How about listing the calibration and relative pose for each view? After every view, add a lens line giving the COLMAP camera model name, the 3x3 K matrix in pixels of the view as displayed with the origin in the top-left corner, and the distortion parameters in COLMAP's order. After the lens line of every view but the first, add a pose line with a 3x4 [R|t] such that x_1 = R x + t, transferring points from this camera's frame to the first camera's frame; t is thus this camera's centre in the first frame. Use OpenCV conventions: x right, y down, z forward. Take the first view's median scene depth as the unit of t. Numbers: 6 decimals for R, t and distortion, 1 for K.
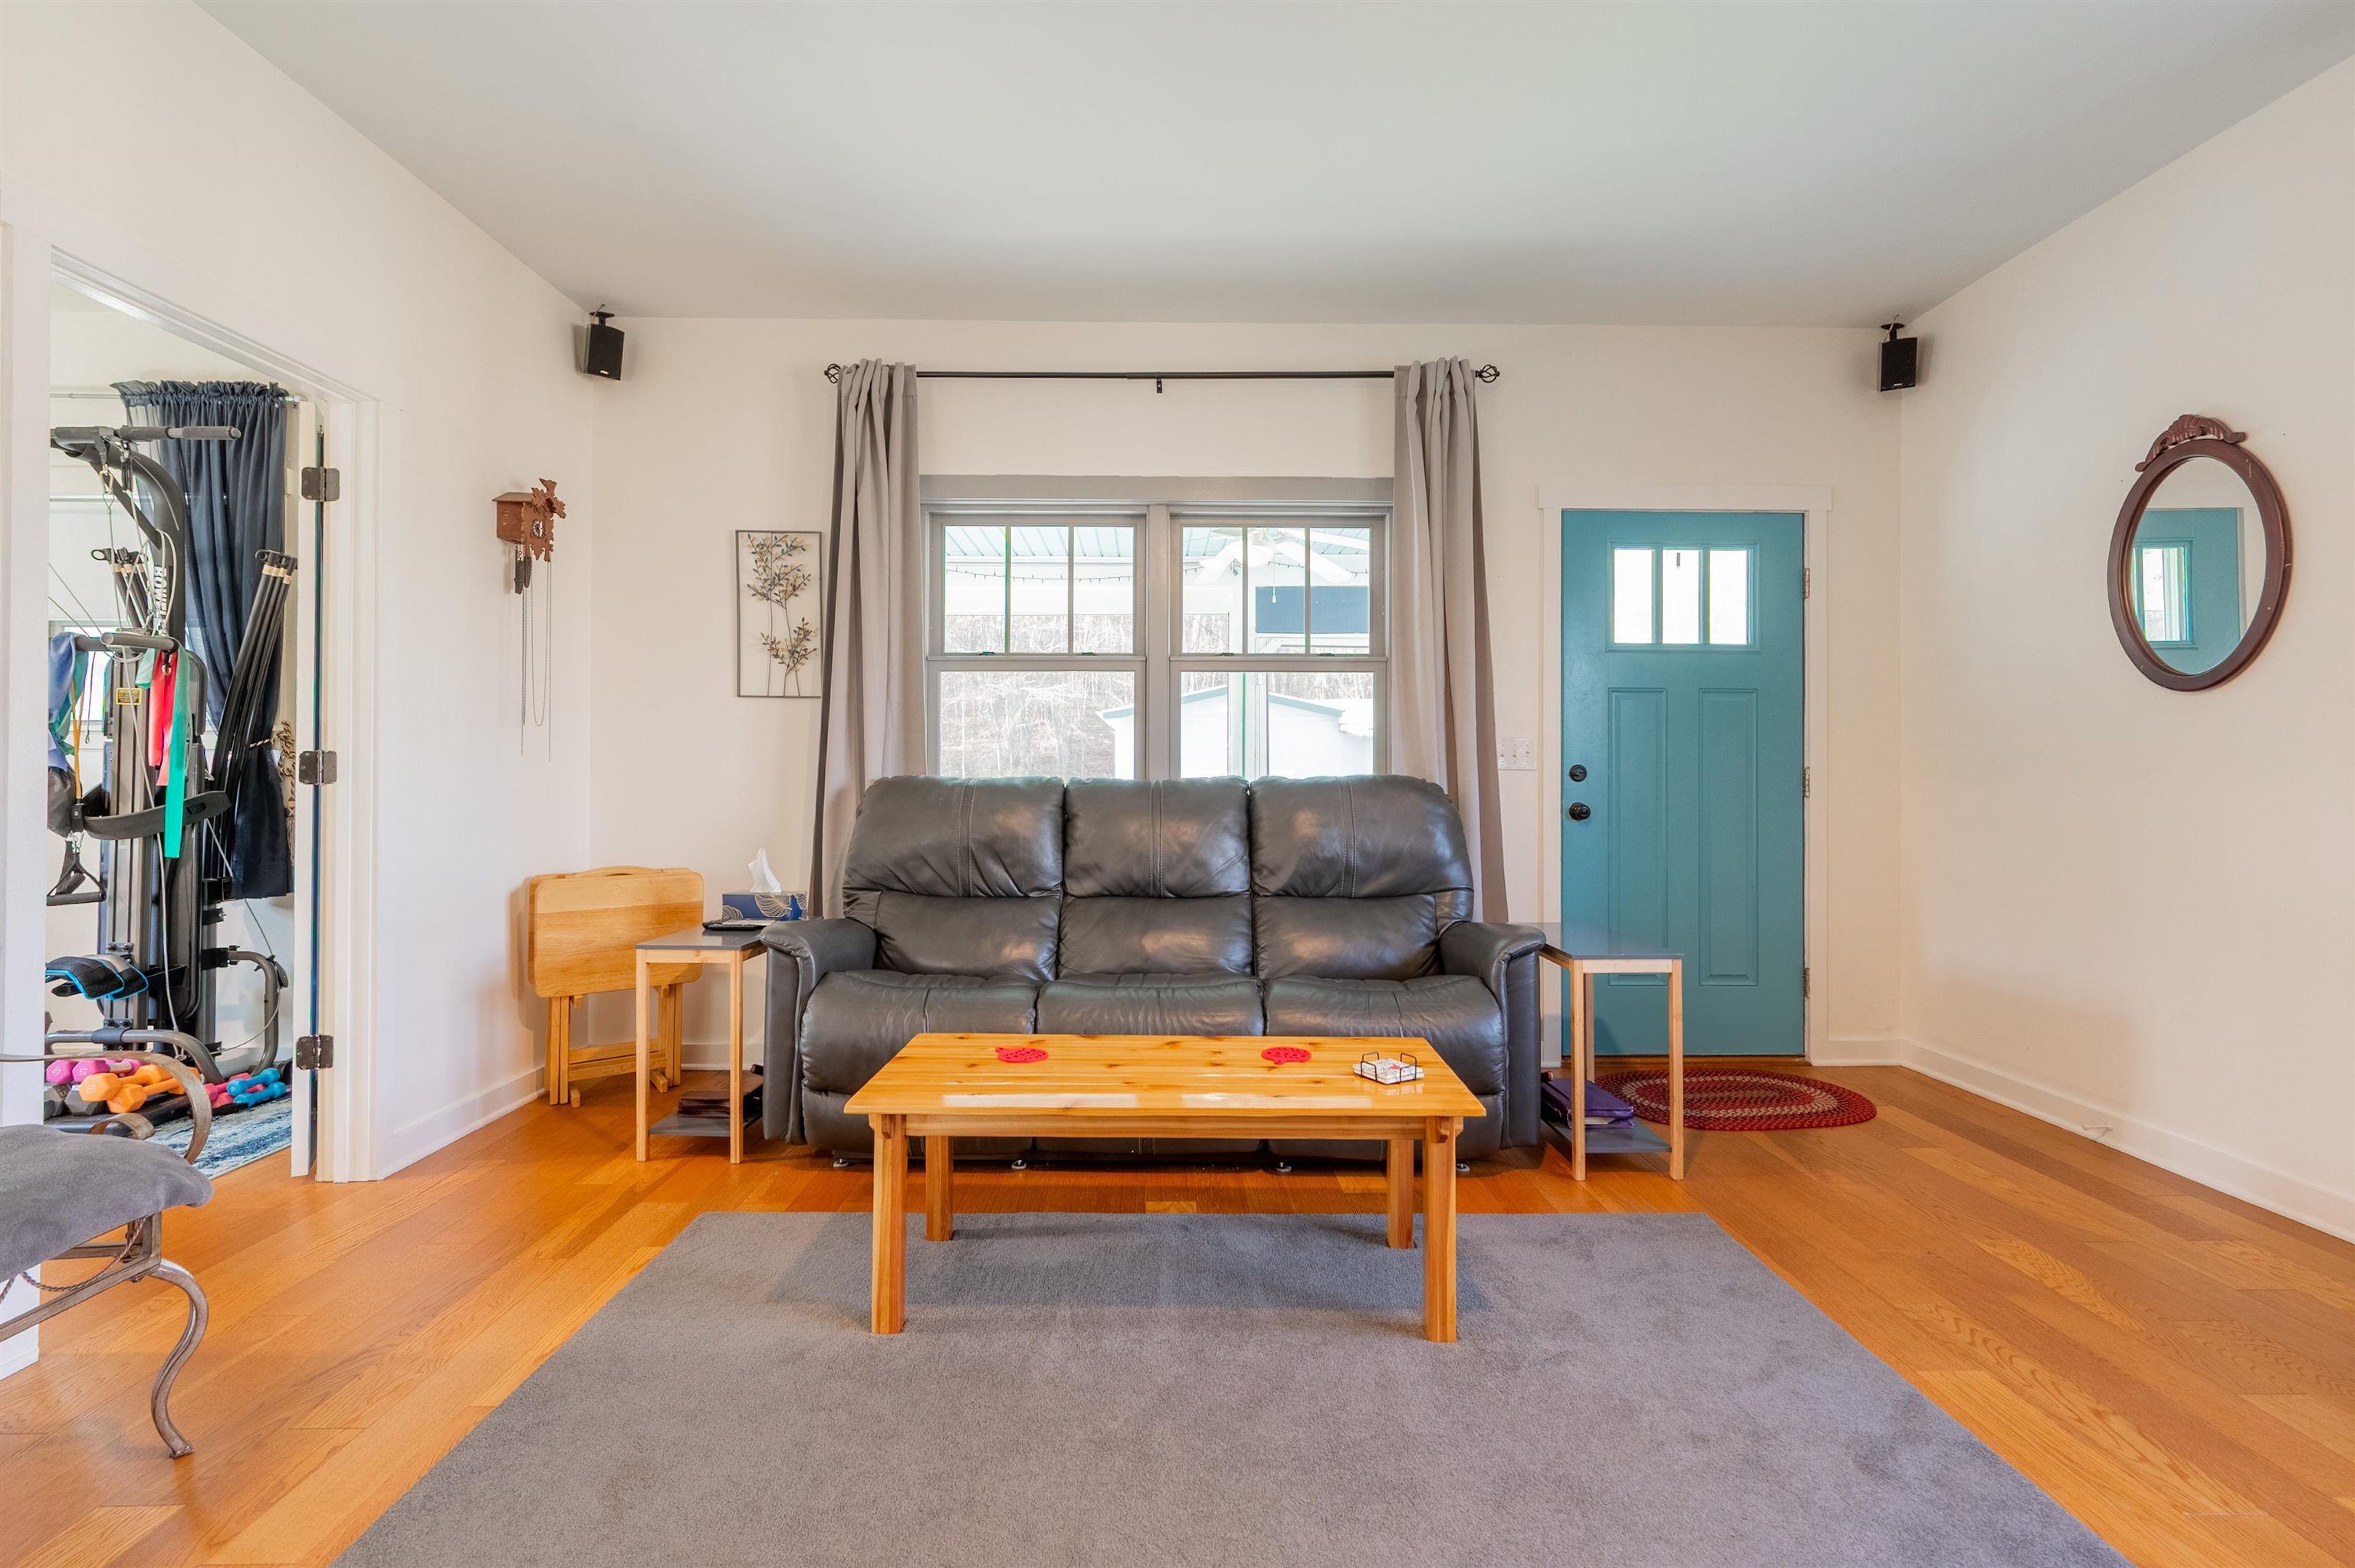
lens RADIAL K [[1039.4, 0, 1172.4], [0, 1039.4, 757.9], [0, 0, 1]] dist [0.001928, -0.000170]
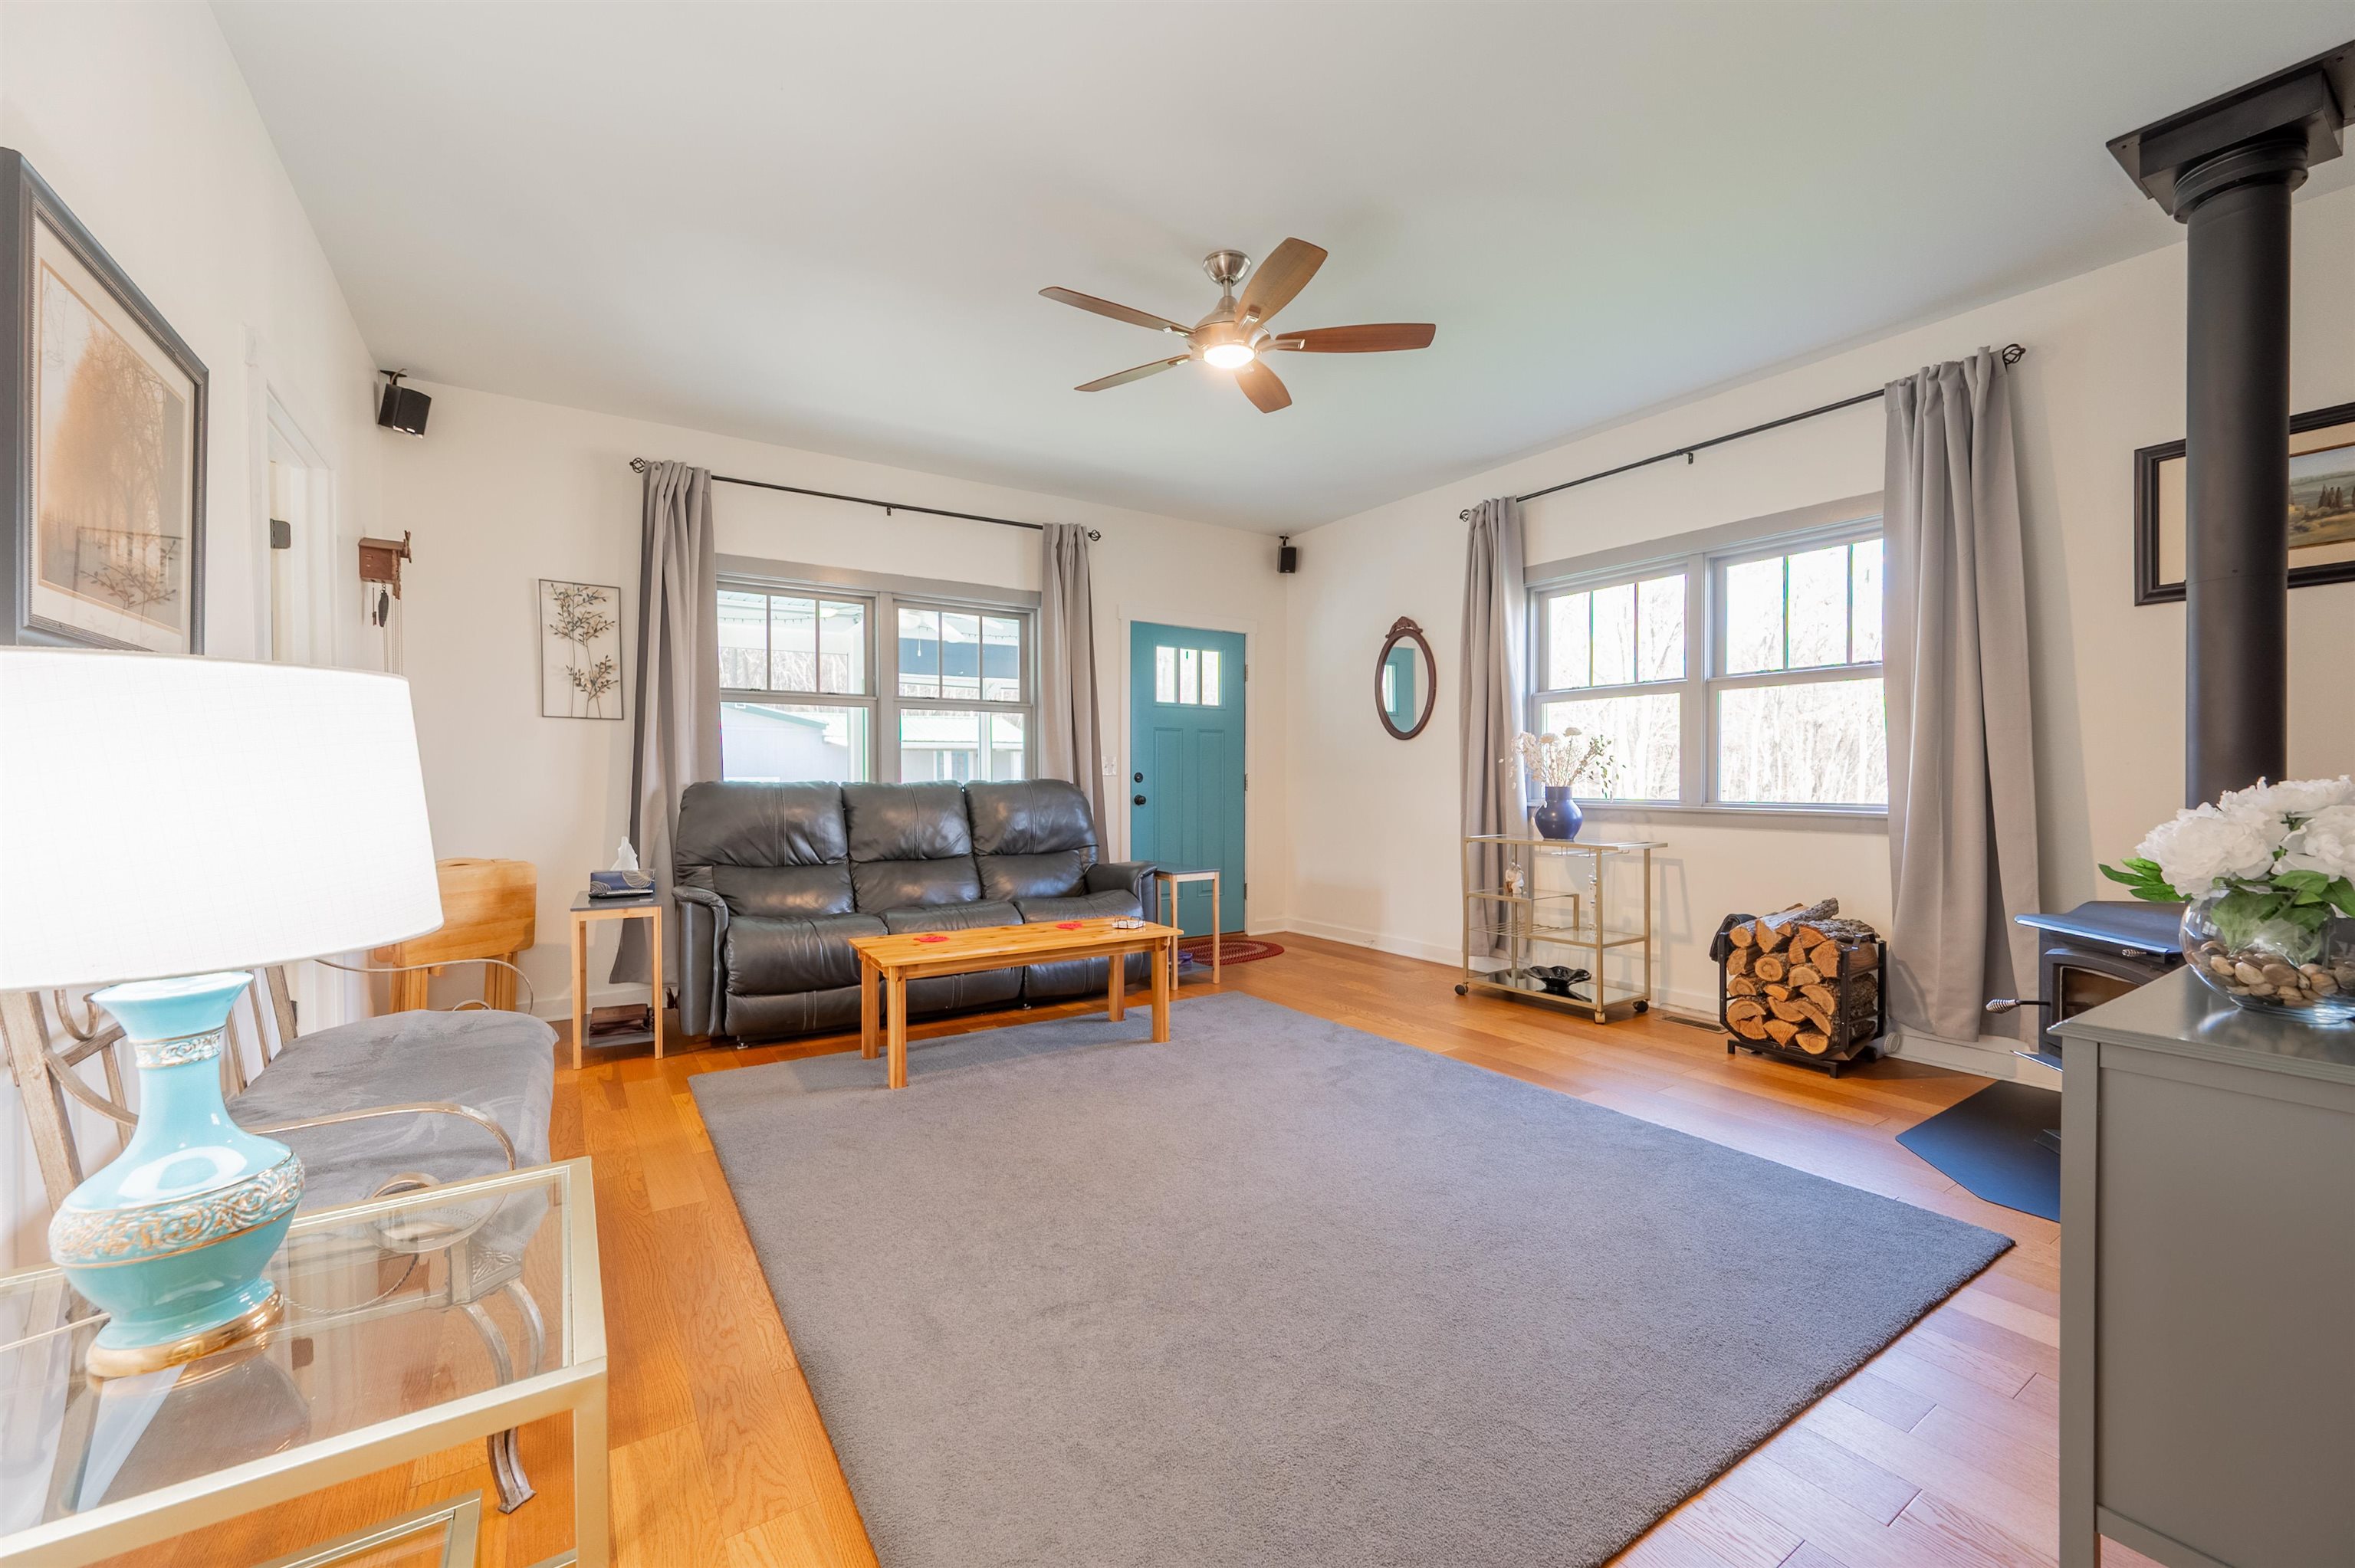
lens RADIAL K [[929.3, 0, 1177.5], [0, 929.3, 784.0], [0, 0, 1]] dist [0.002090, 0.000143]
pose [[0.841588, -0.007423, 0.540069, -0.391389], [-0.003100, 0.999823, 0.018573, -0.003047], [-0.540111, -0.017305, 0.841416, -0.323028]]
